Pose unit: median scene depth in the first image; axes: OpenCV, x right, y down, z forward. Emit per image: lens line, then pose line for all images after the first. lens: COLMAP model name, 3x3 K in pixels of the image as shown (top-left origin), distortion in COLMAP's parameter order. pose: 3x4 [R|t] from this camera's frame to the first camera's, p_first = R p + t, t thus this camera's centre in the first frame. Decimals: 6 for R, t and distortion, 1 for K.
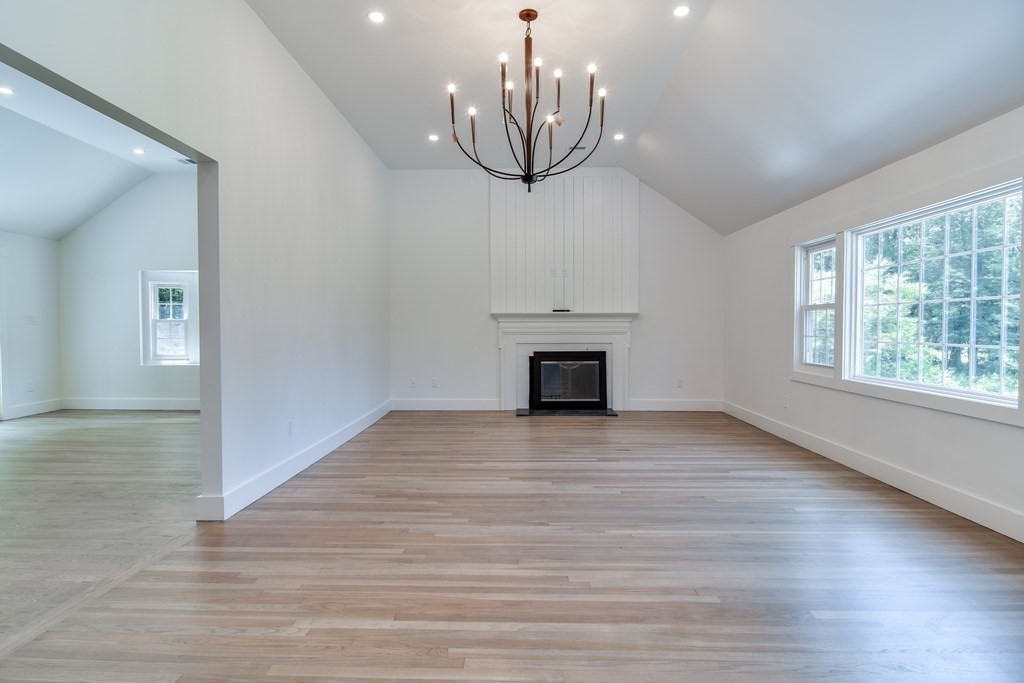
lens RADIAL K [[554.8, 0, 512.0], [0, 554.8, 341.5], [0, 0, 1]] dist [-0.005095, -0.002747]
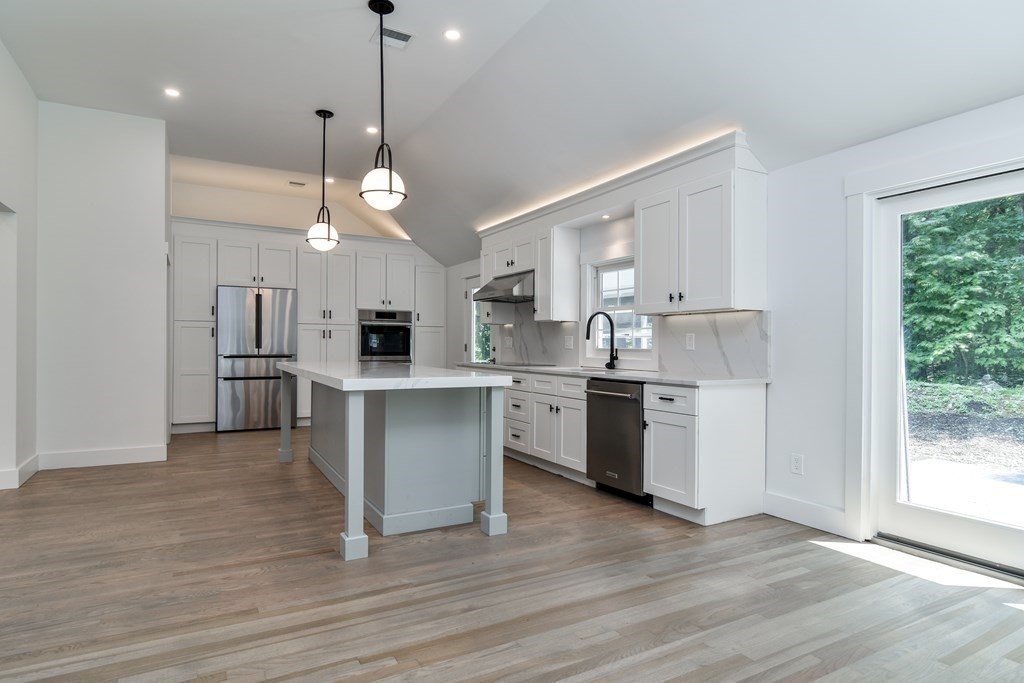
lens RADIAL K [[553.5, 0, 515.6], [0, 553.5, 333.9], [0, 0, 1]] dist [0.000253, -0.002769]
pose [[-0.849067, -0.016503, -0.528027, -0.375736], [-0.022287, 0.999741, 0.004592, -0.020149], [0.527815, 0.015667, -0.849215, 0.852443]]
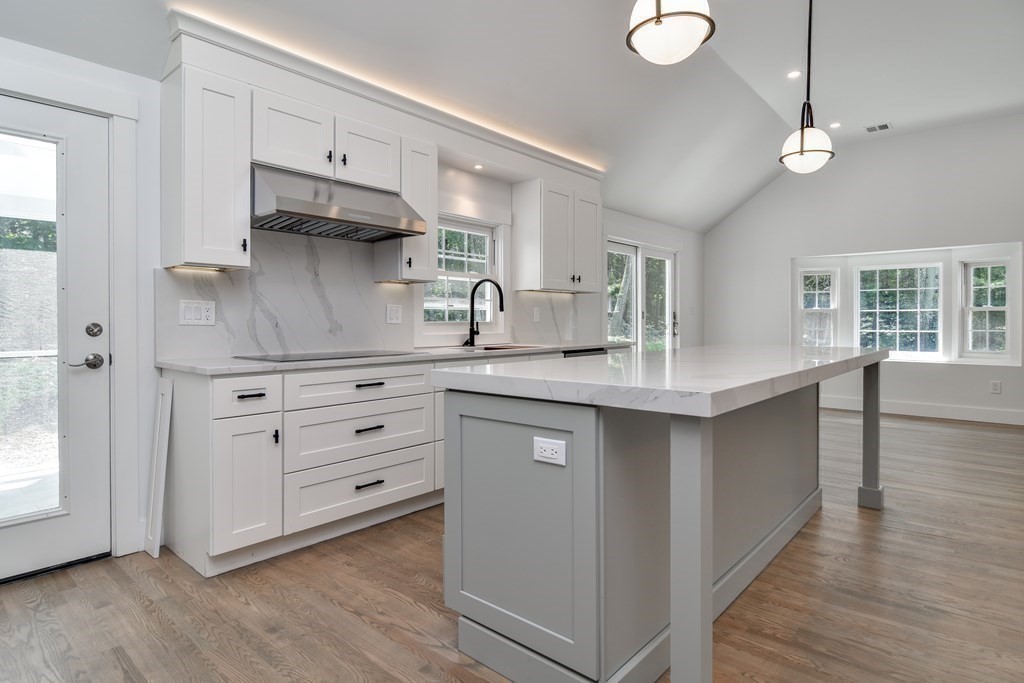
lens RADIAL K [[567.6, 0, 511.0], [0, 567.6, 325.0], [0, 0, 1]] dist [-0.001673, -0.002267]
pose [[0.780833, 0.004902, -0.624720, -0.428962], [-0.015334, 0.999818, -0.011320, 0.006128], [0.624551, 0.018419, 0.780767, -0.056944]]
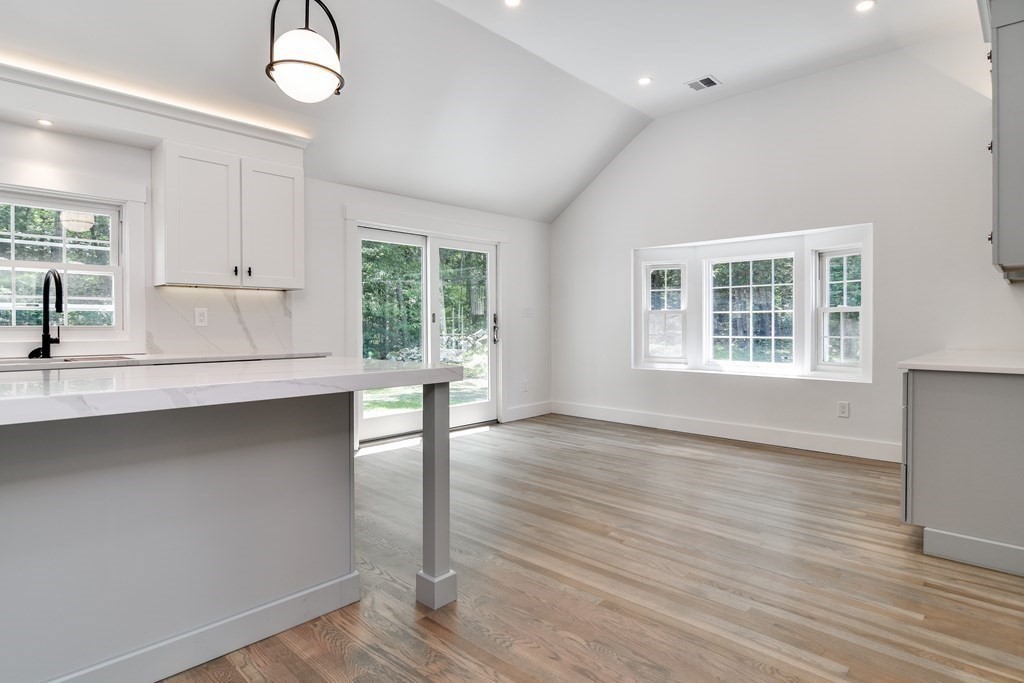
lens RADIAL K [[567.6, 0, 511.0], [0, 567.6, 325.0], [0, 0, 1]] dist [-0.001673, -0.002267]
pose [[0.749477, 0.000292, -0.662031, -0.260421], [-0.016222, 0.999708, -0.017924, -0.001591], [0.661832, 0.024173, 0.749262, 0.273068]]
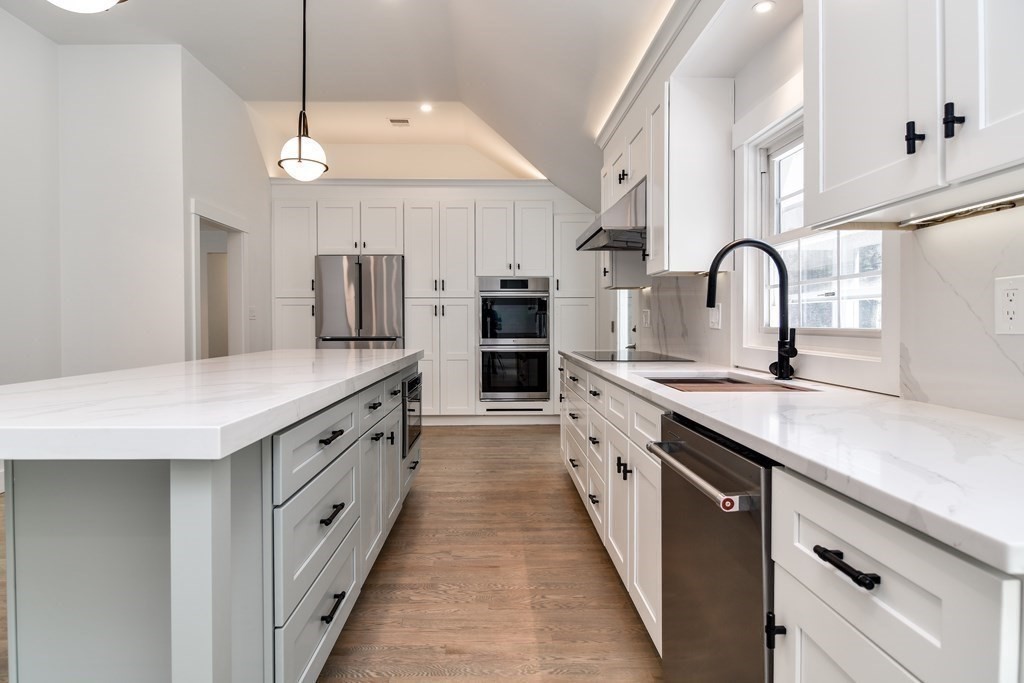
lens RADIAL K [[553.4, 0, 538.0], [0, 553.4, 325.2], [0, 0, 1]] dist [0.000937, -0.000514]
pose [[-0.994234, 0.004157, -0.107150, -0.667068], [0.000520, 0.999423, 0.033952, -0.013268], [0.107230, 0.033700, -0.993663, 0.614897]]
